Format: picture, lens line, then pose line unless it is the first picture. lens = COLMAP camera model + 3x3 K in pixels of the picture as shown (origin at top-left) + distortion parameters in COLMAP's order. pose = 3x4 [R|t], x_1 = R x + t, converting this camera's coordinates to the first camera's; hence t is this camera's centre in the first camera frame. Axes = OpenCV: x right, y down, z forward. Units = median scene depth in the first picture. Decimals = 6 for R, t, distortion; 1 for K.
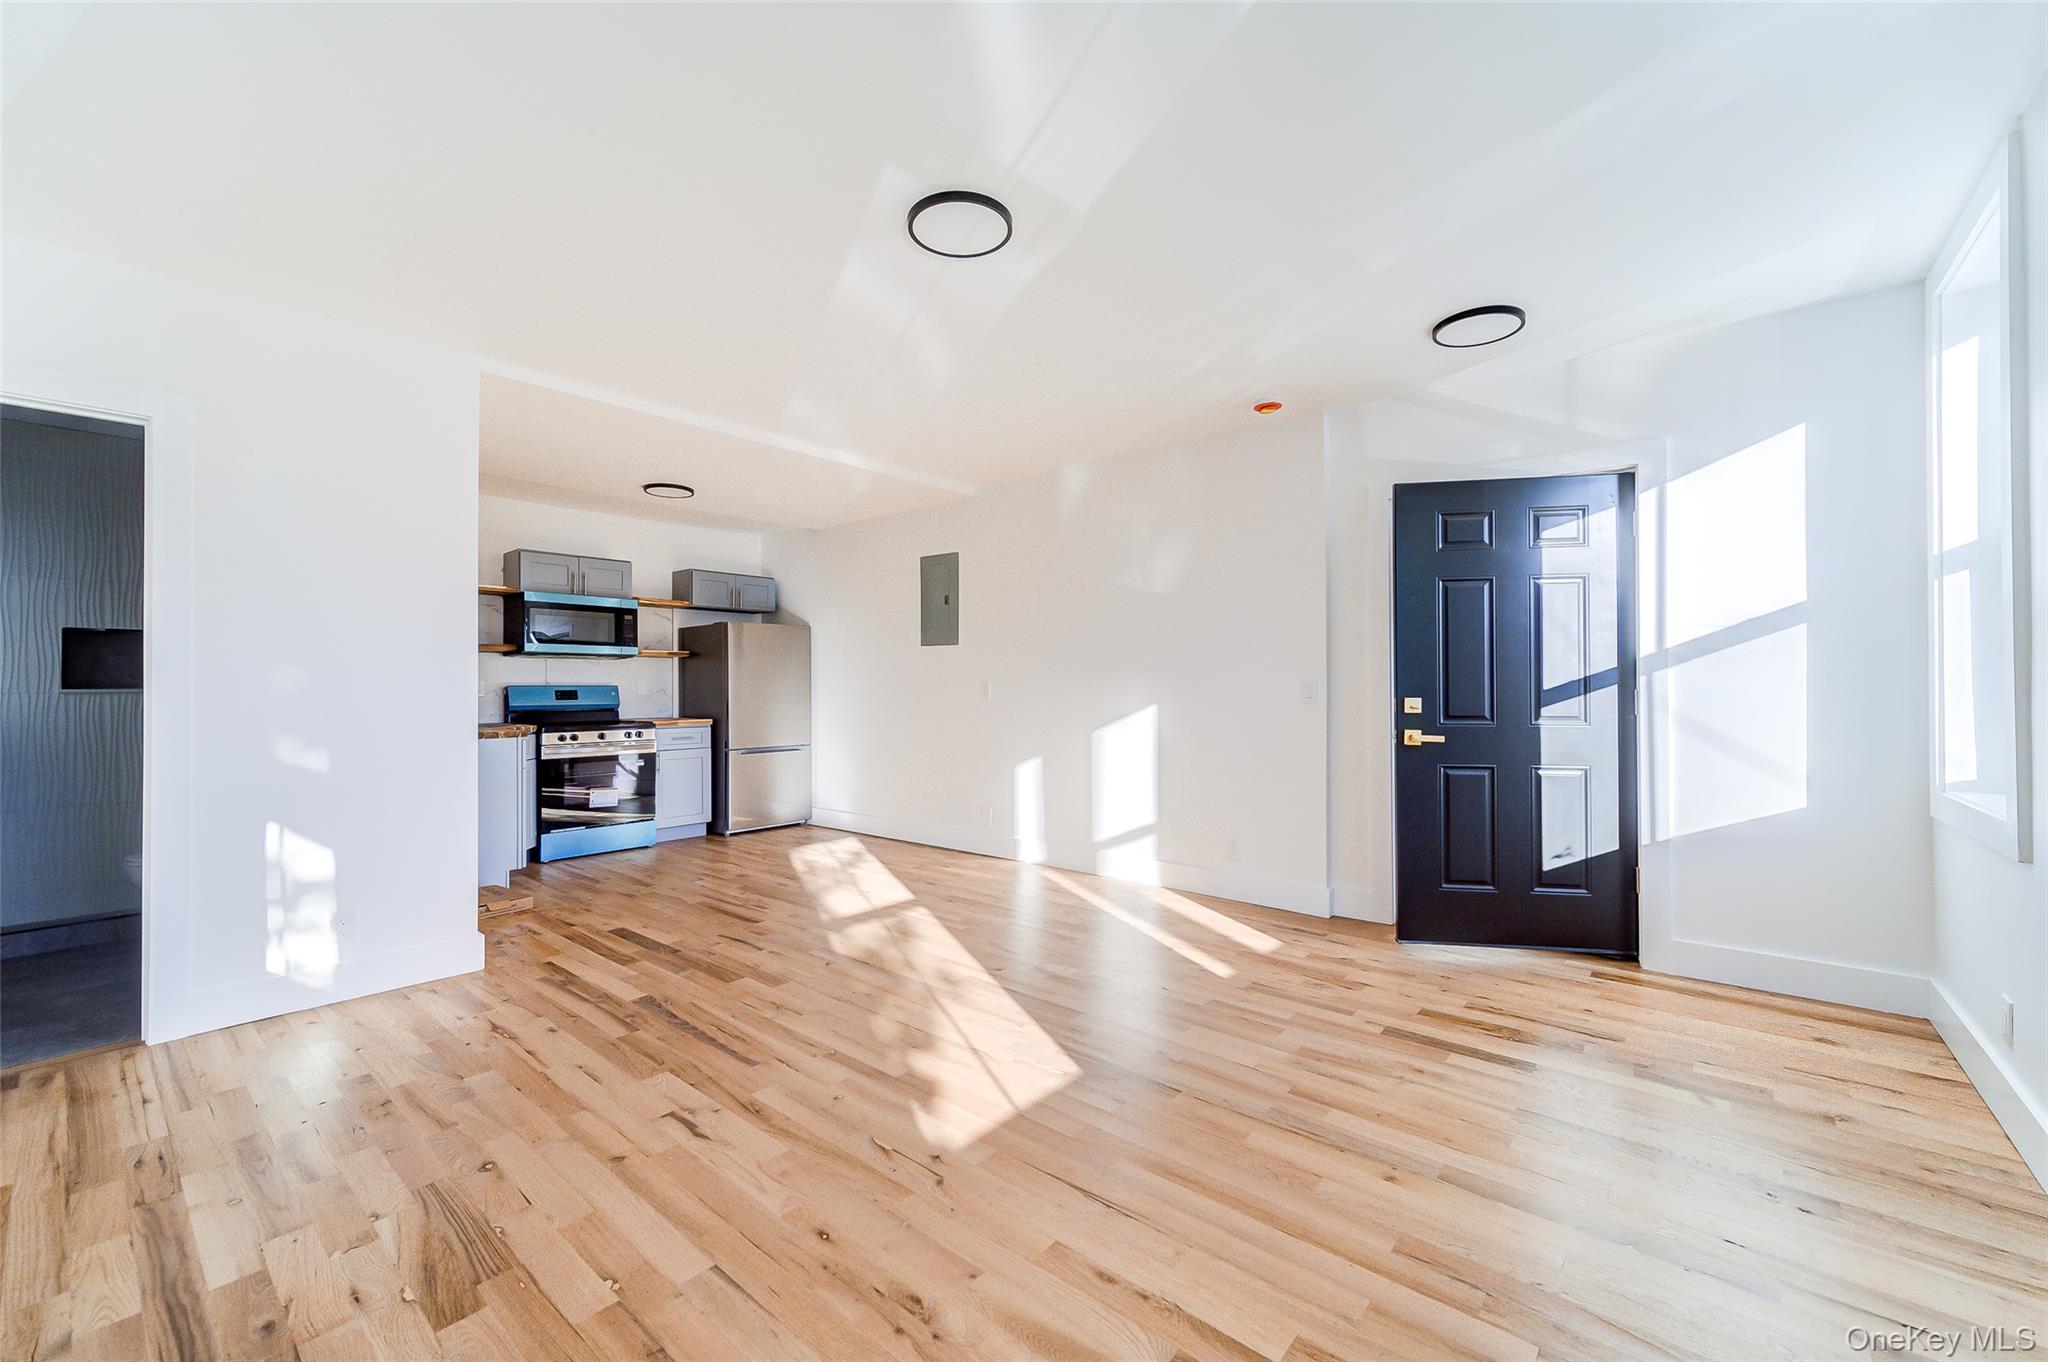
lens RADIAL K [[830.0, 0, 1025.9], [0, 830.0, 663.7], [0, 0, 1]] dist [0.001759, 0.000043]
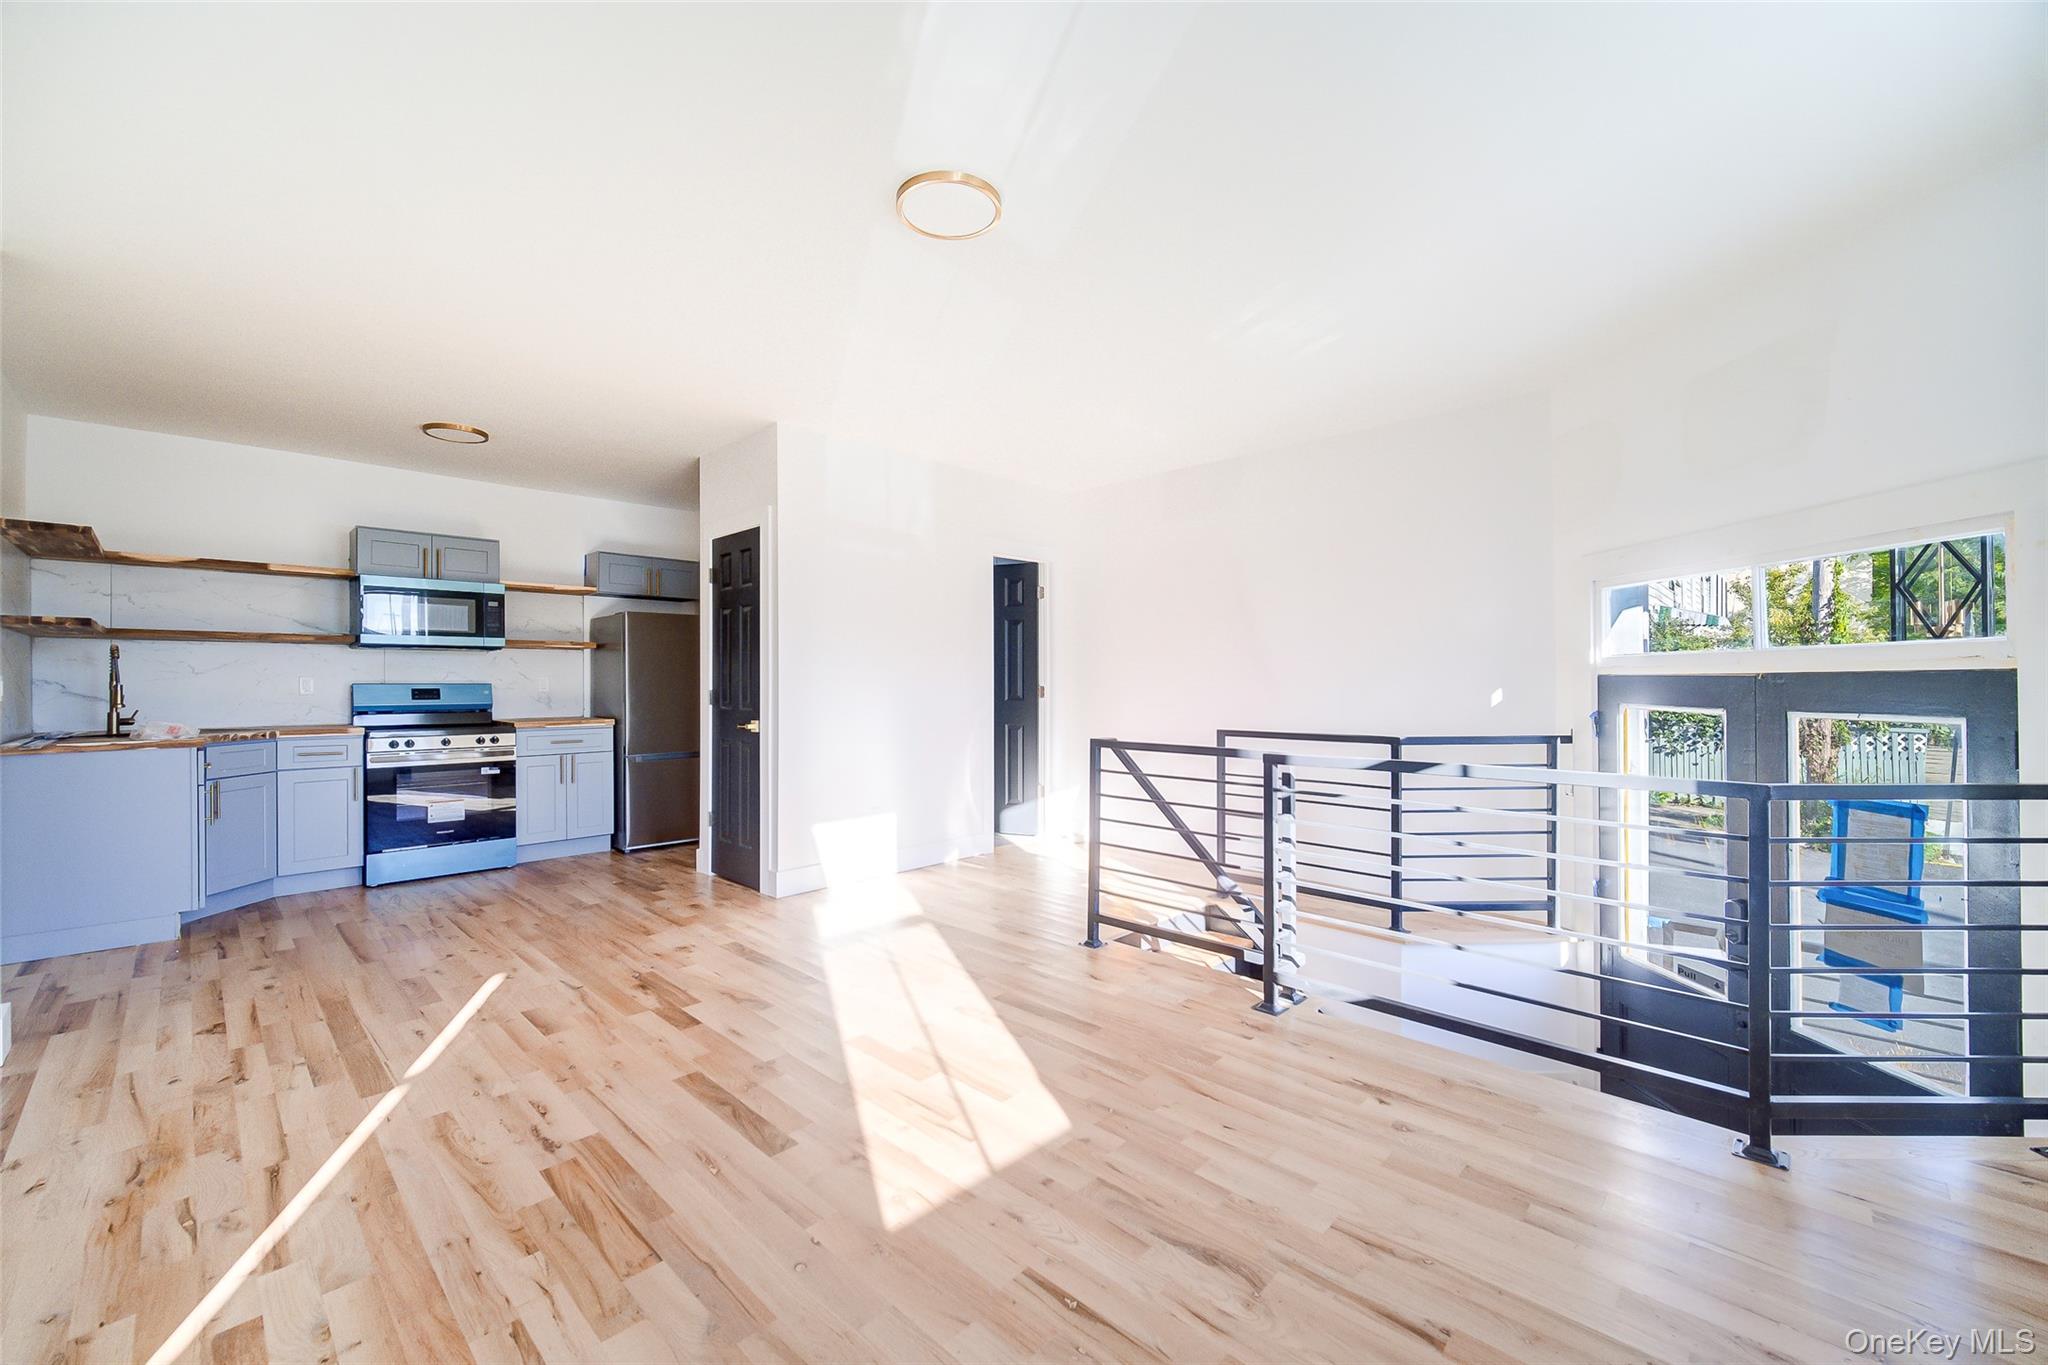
lens RADIAL K [[822.9, 0, 1000.2], [0, 822.9, 677.2], [0, 0, 1]] dist [0.004536, -0.002184]
pose [[0.995022, 0.001178, -0.099648, 0.191907], [0.001302, 0.999691, 0.024812, 0.000095], [0.099647, -0.024818, 0.994713, 0.272016]]
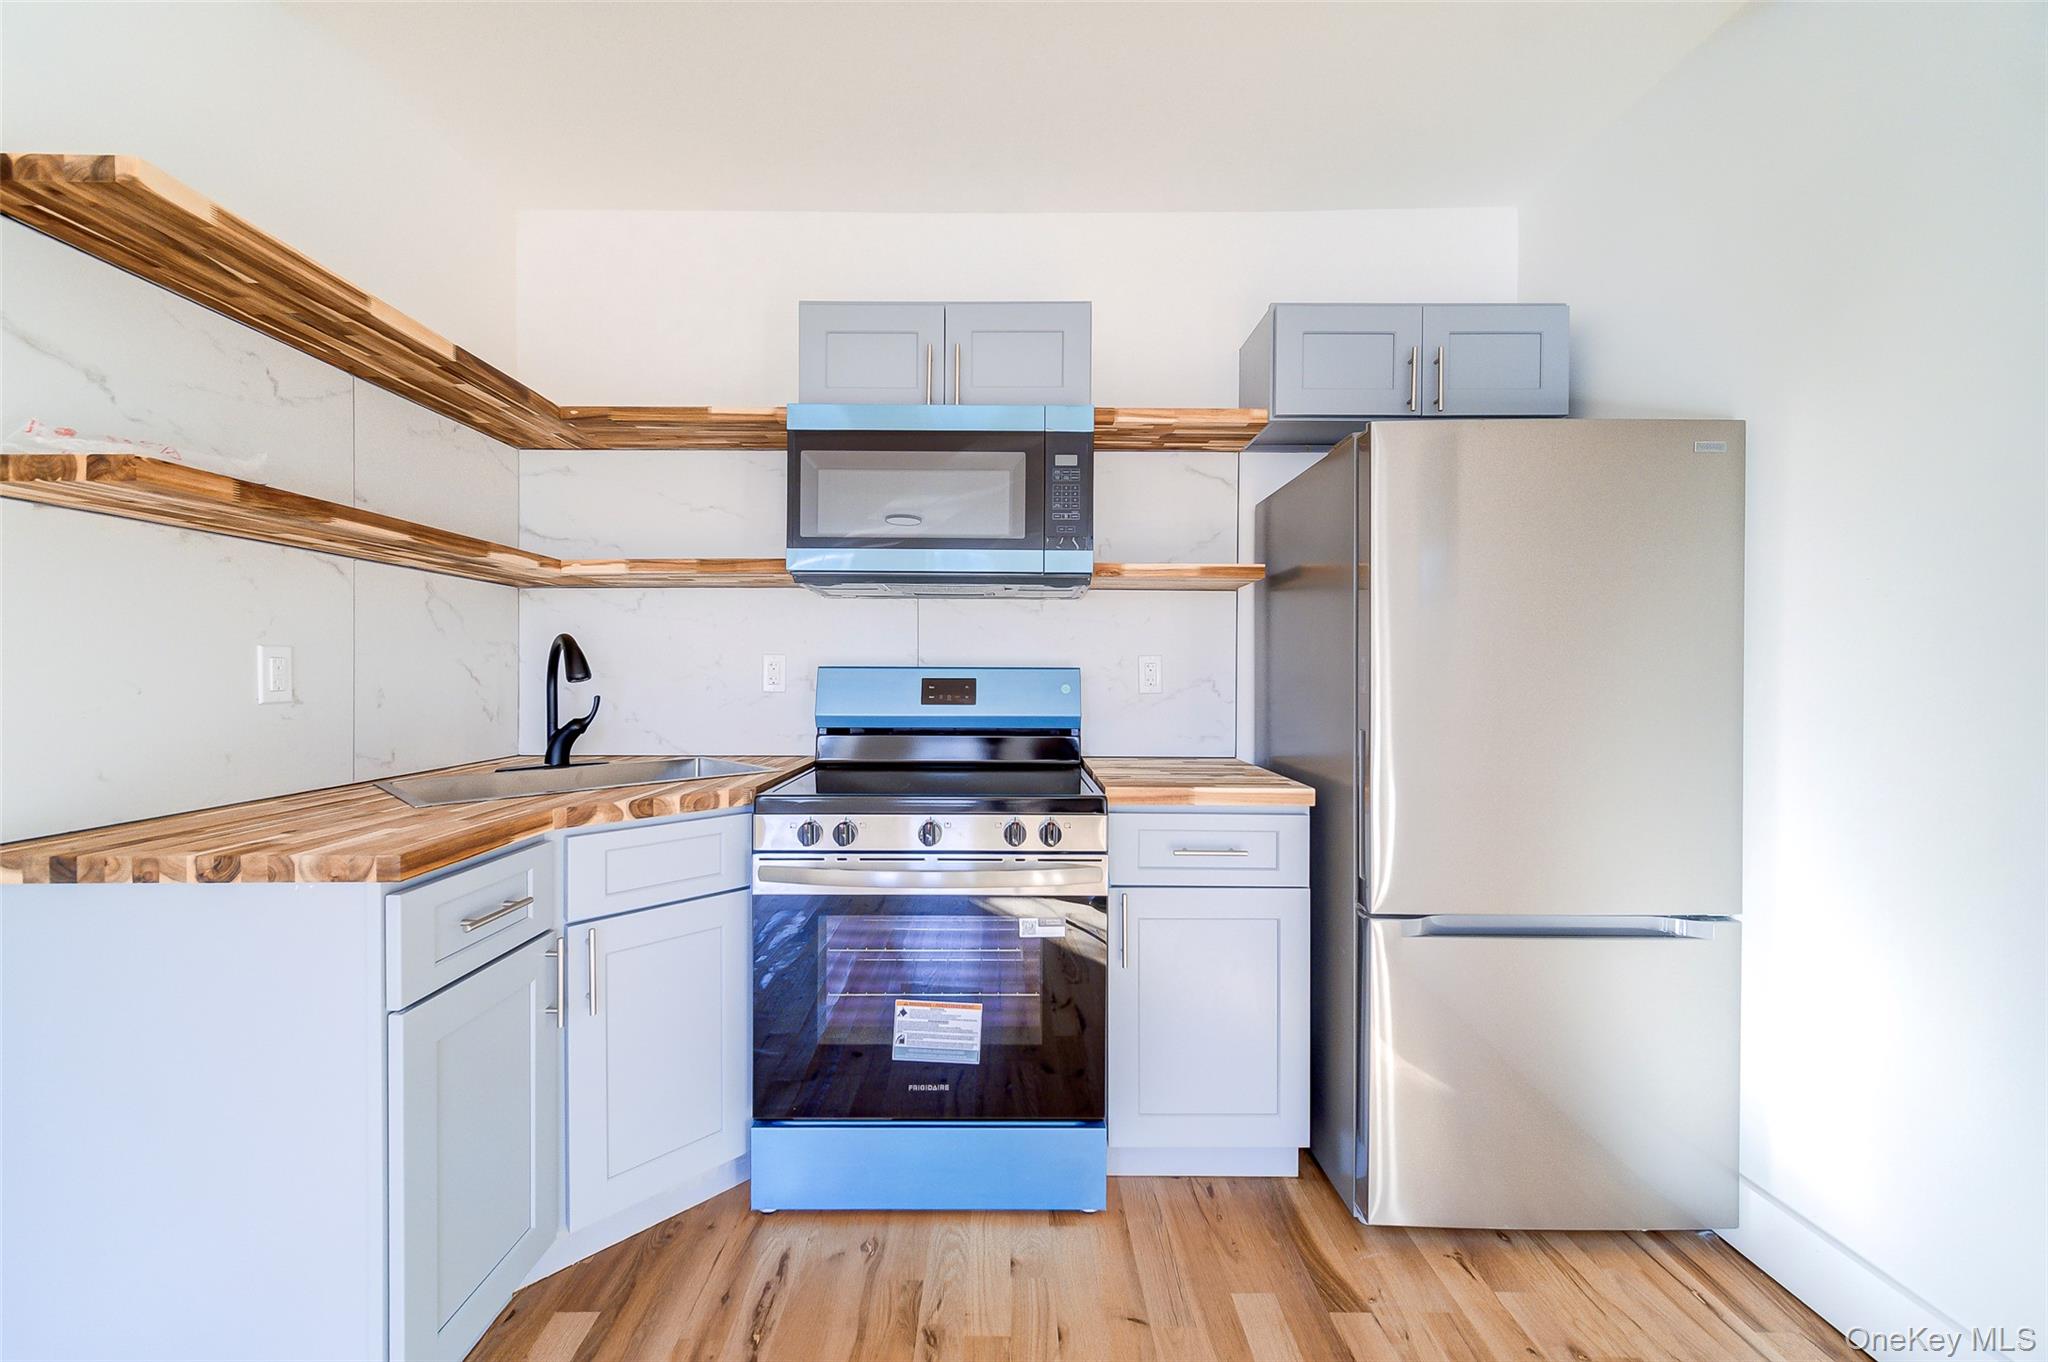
lens RADIAL K [[830.0, 0, 1011.7], [0, 830.0, 668.2], [0, 0, 1]] dist [0.001759, 0.000043]
pose [[0.647752, 0.011298, -0.761768, -0.336871], [0.017425, 0.999409, 0.029640, 0.023749], [0.761652, -0.032473, 0.647172, 1.080604]]
